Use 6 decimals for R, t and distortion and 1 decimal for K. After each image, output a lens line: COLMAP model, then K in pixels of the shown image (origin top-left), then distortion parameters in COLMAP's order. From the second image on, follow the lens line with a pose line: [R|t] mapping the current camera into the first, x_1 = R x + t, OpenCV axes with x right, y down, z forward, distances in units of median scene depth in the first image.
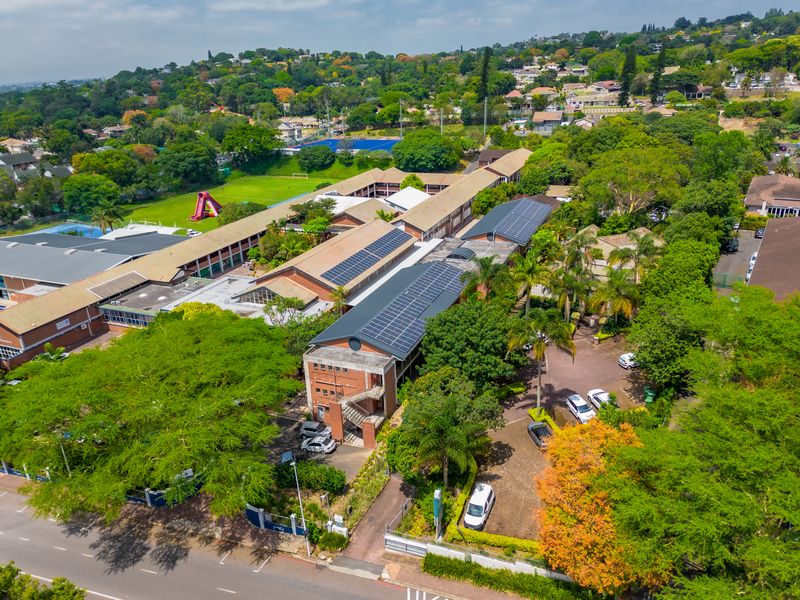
lens RADIAL K [[579.2, 0, 400.0], [0, 579.2, 300.0], [0, 0, 1]] dist [0.065956, -0.072983]
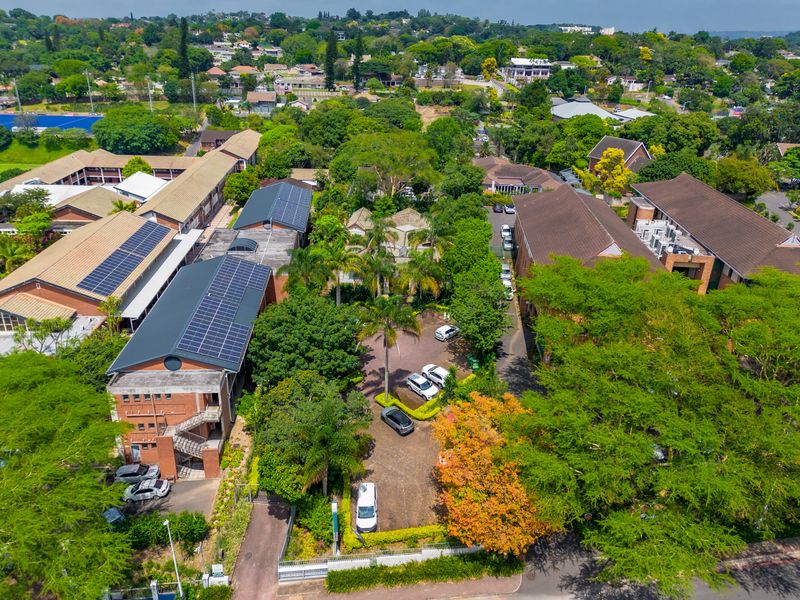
lens RADIAL K [[579.2, 0, 400.0], [0, 579.2, 300.0], [0, 0, 1]] dist [0.065956, -0.072983]
pose [[0.881289, -0.123962, 0.456030, -0.101485], [0.109760, 0.992287, 0.057617, -0.017698], [-0.459655, -0.000723, 0.888097, 0.053553]]
